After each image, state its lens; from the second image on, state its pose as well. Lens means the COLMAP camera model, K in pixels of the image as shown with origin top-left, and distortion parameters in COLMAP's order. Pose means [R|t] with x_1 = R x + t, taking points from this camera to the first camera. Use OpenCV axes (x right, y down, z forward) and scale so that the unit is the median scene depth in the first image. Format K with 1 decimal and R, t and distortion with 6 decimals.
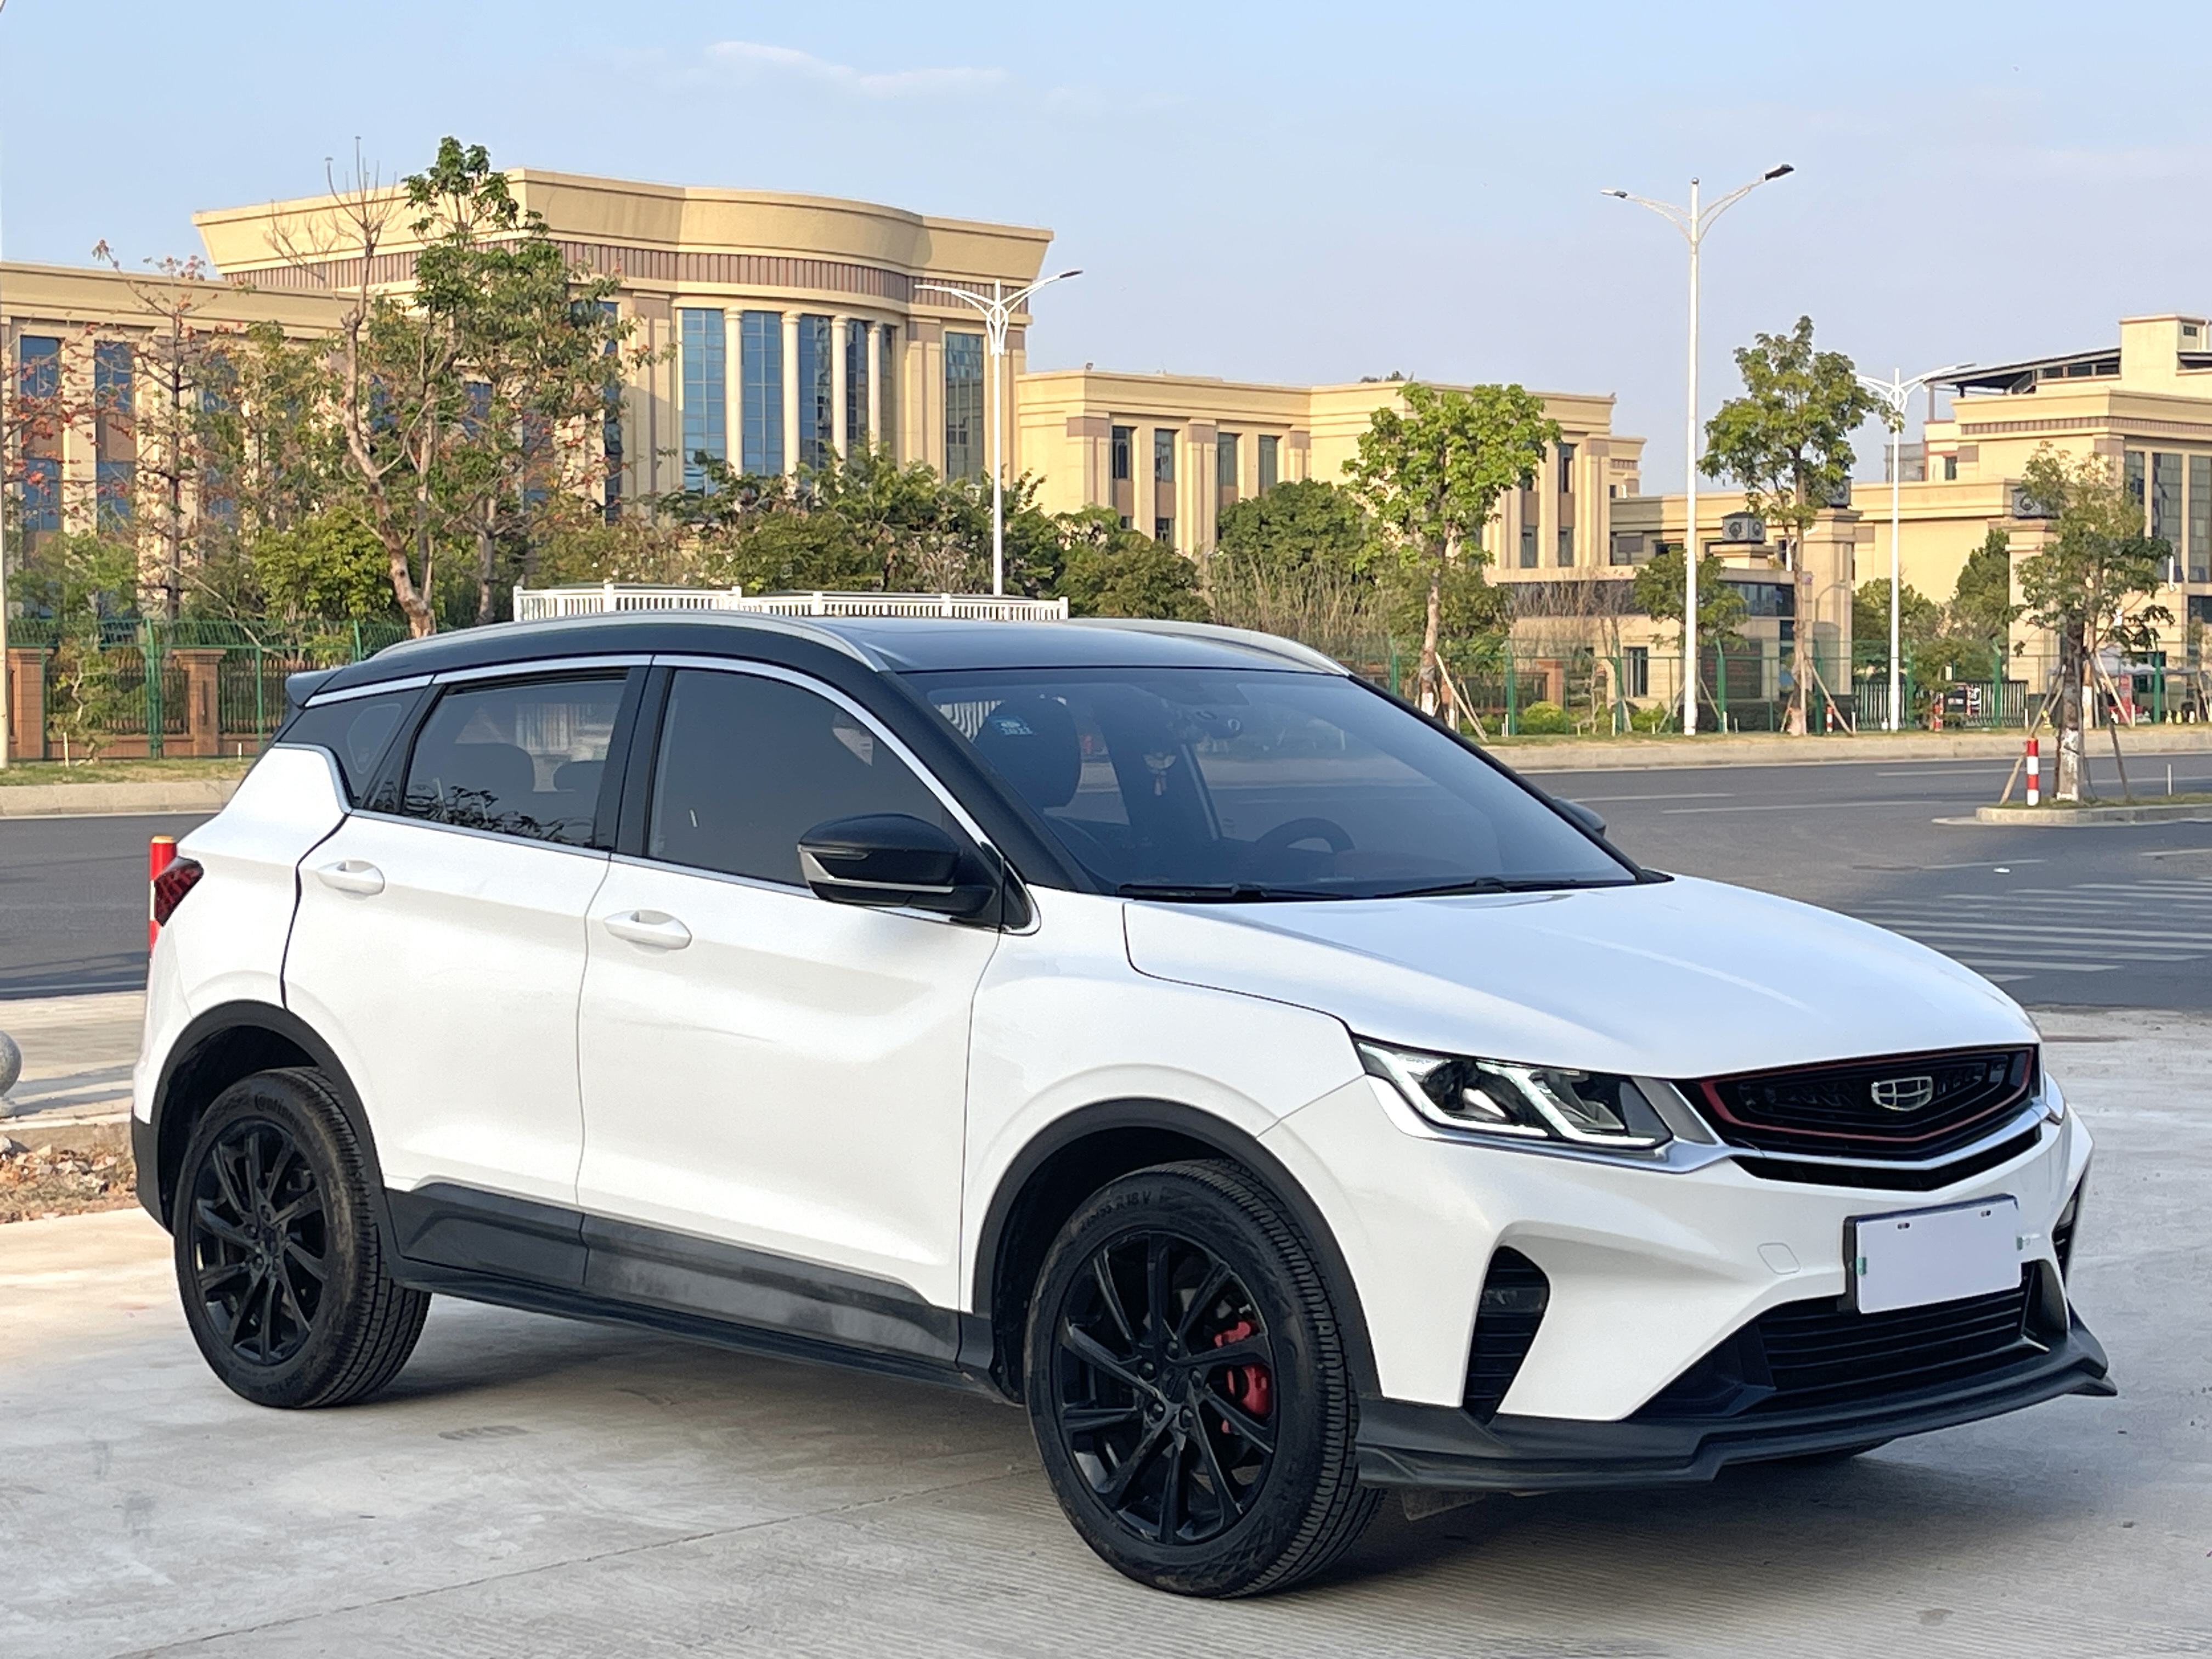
lens RADIAL K [[3927.0, 0, 1106.0], [0, 3927.0, 829.5], [0, 0, 1]] dist [0.294164, -0.358640]
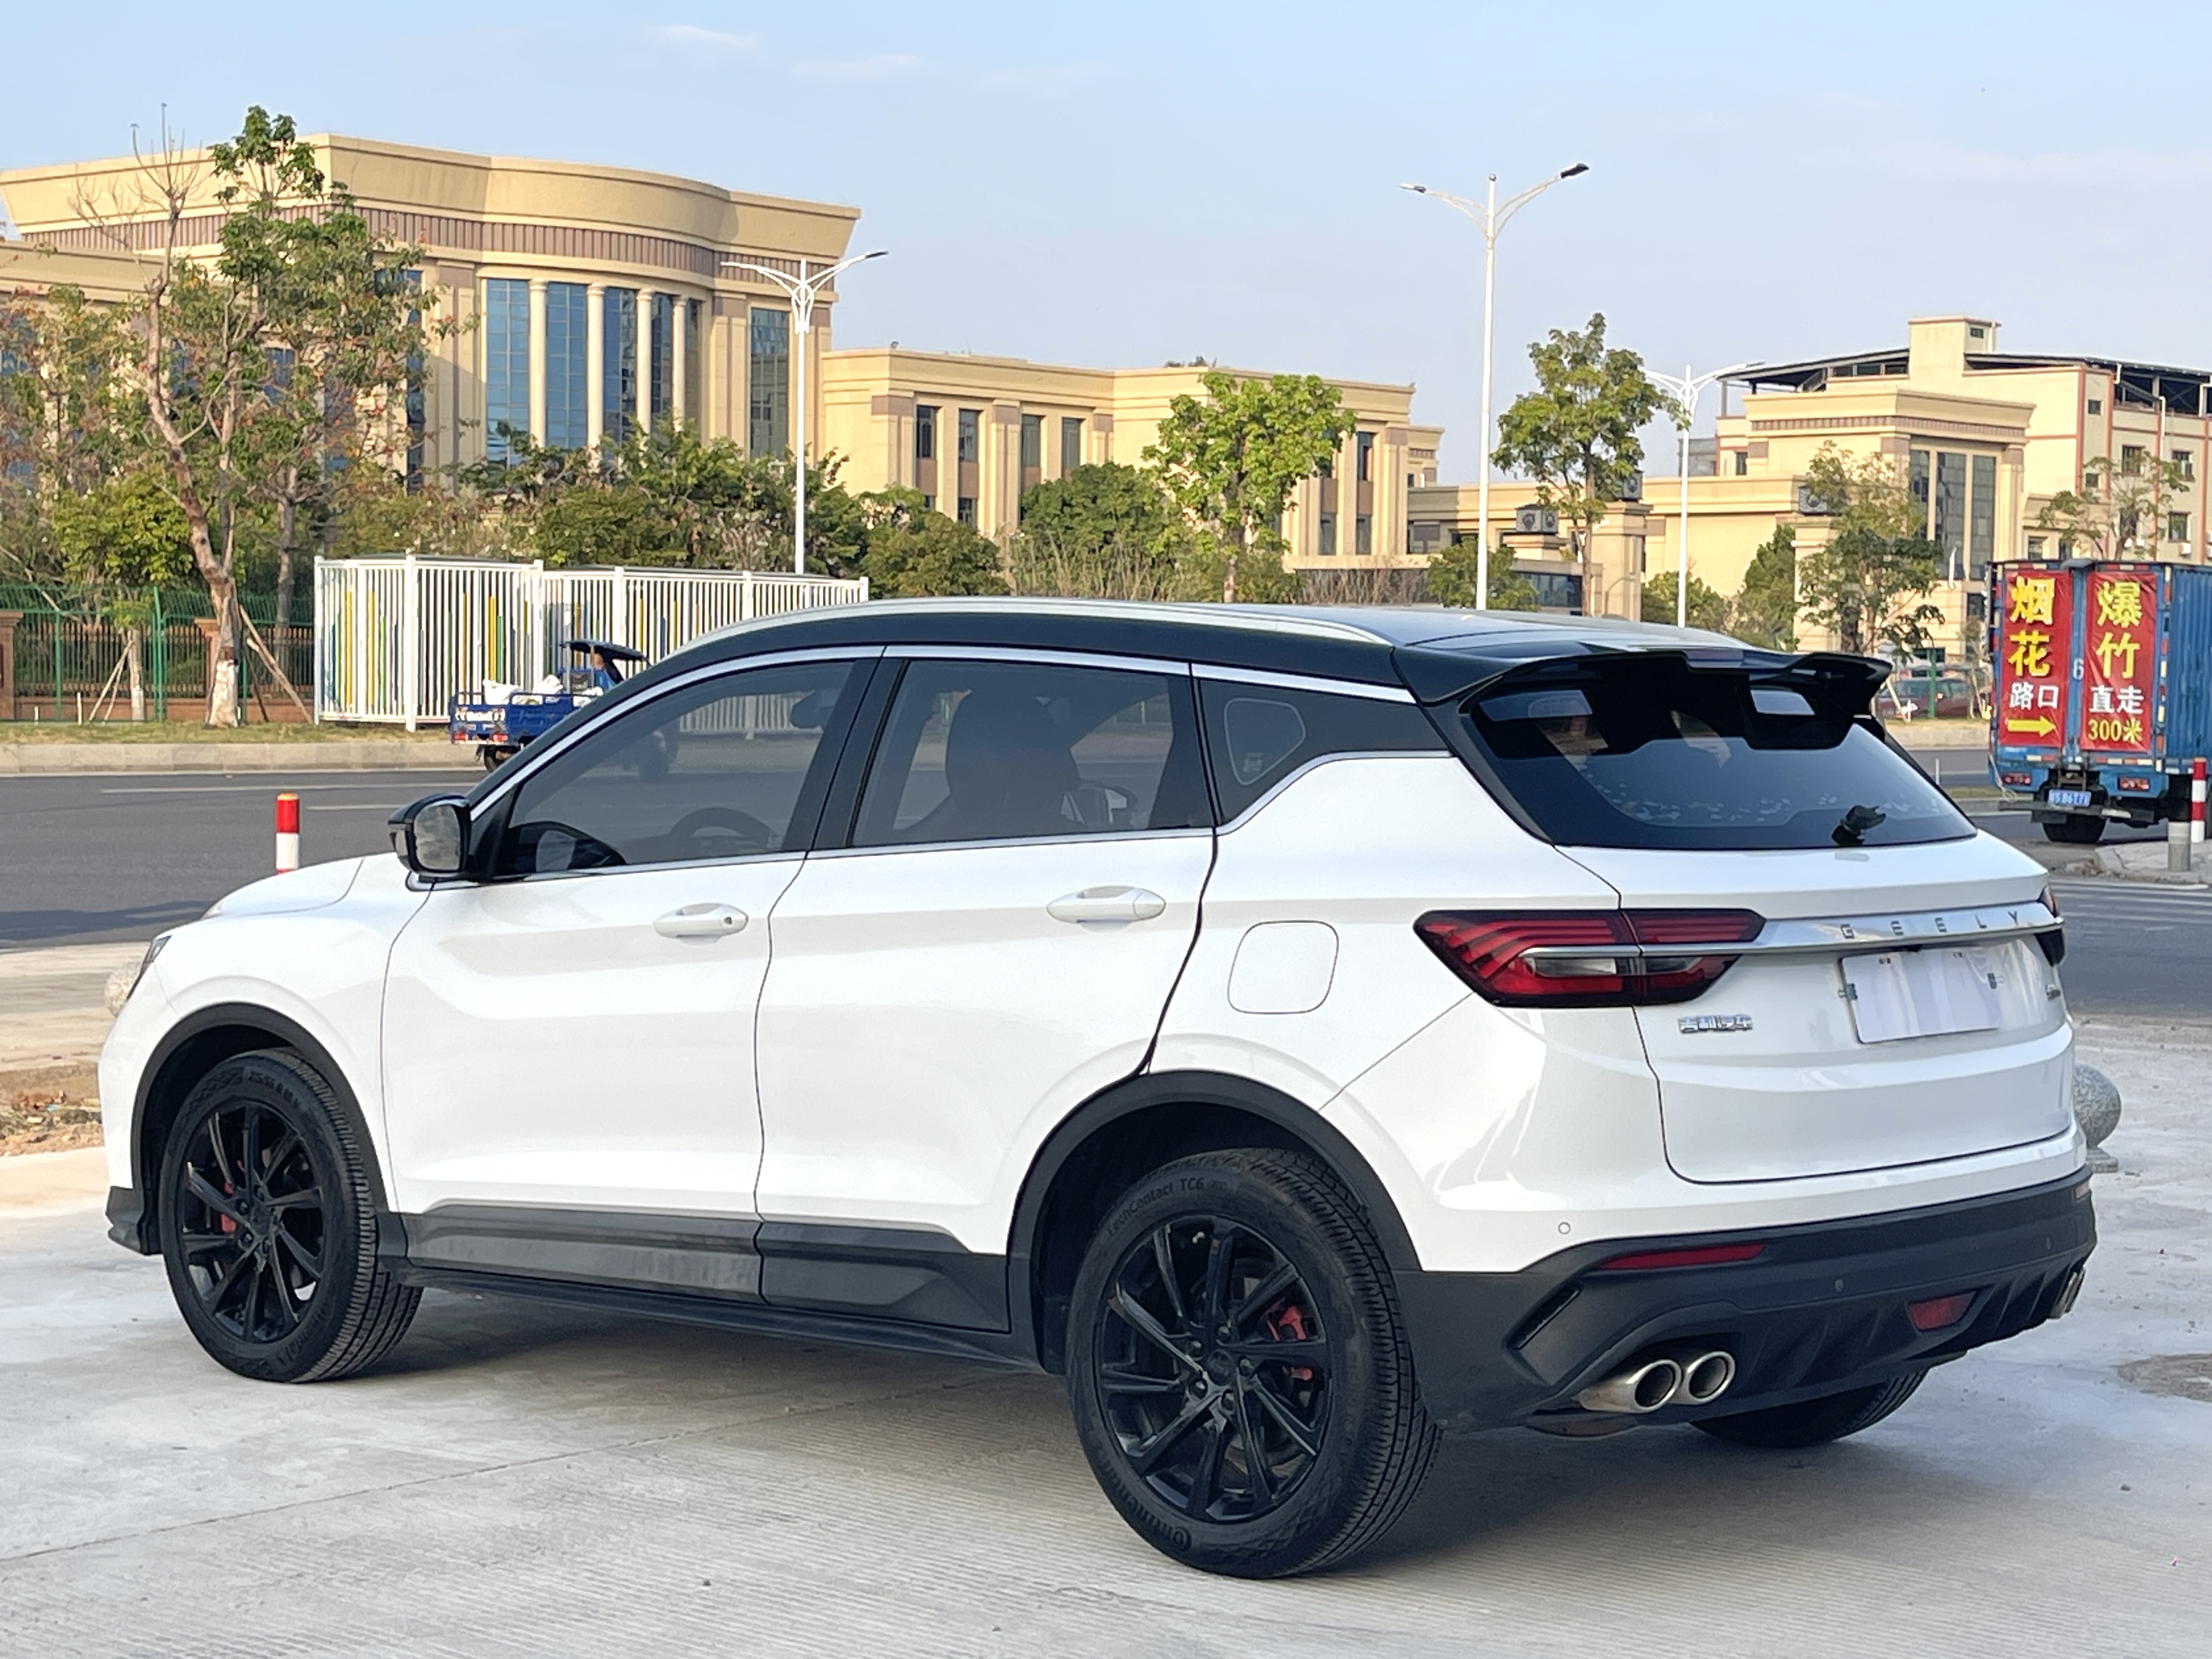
lens RADIAL K [[3915.0, 0, 1051.8], [0, 3915.0, 850.5], [0, 0, 1]] dist [0.401720, -1.542656]
pose [[0.999185, 0.015838, 0.037135, 0.000758], [-0.016252, 0.999809, 0.010874, -0.000370], [-0.036956, -0.011469, 0.999251, -0.010178]]
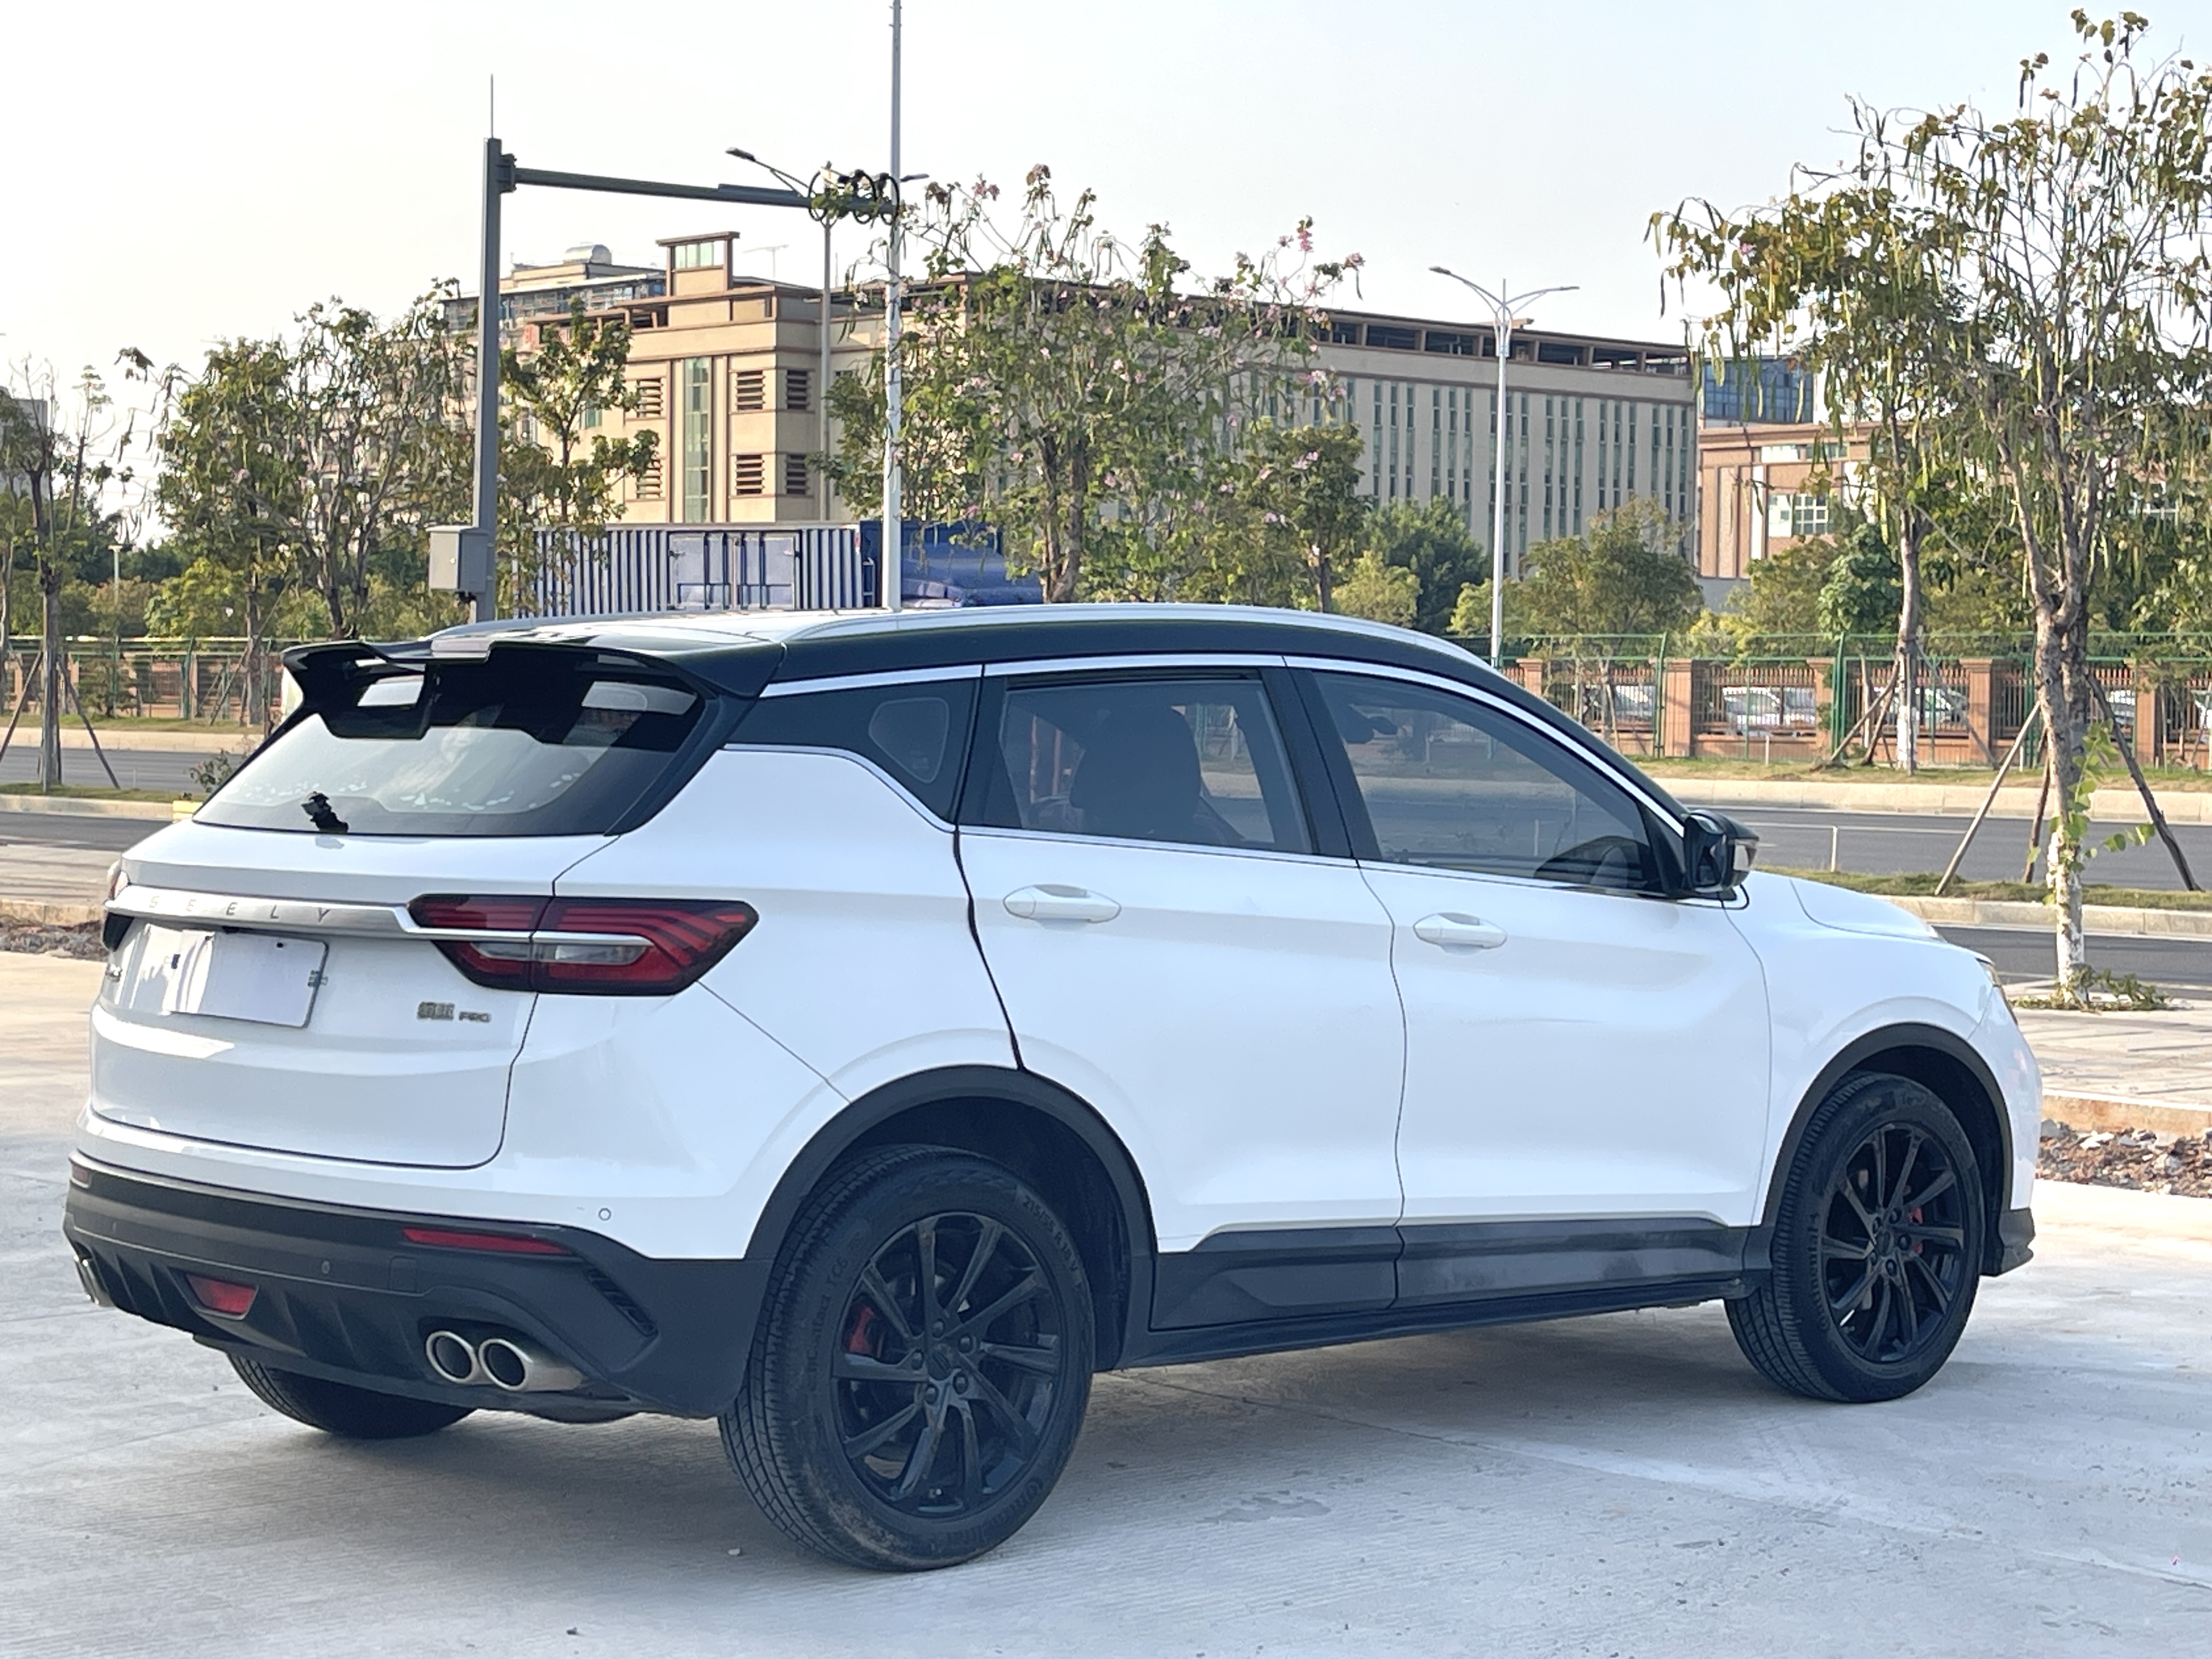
lens RADIAL K [[3927.0, 0, 1106.0], [0, 3927.0, 829.5], [0, 0, 1]] dist [0.294164, -0.358640]
pose [[0.032017, -0.028462, 0.999082, -0.154889], [0.009685, 0.999556, 0.028165, -0.004184], [-0.999440, 0.008774, 0.032279, 0.144658]]
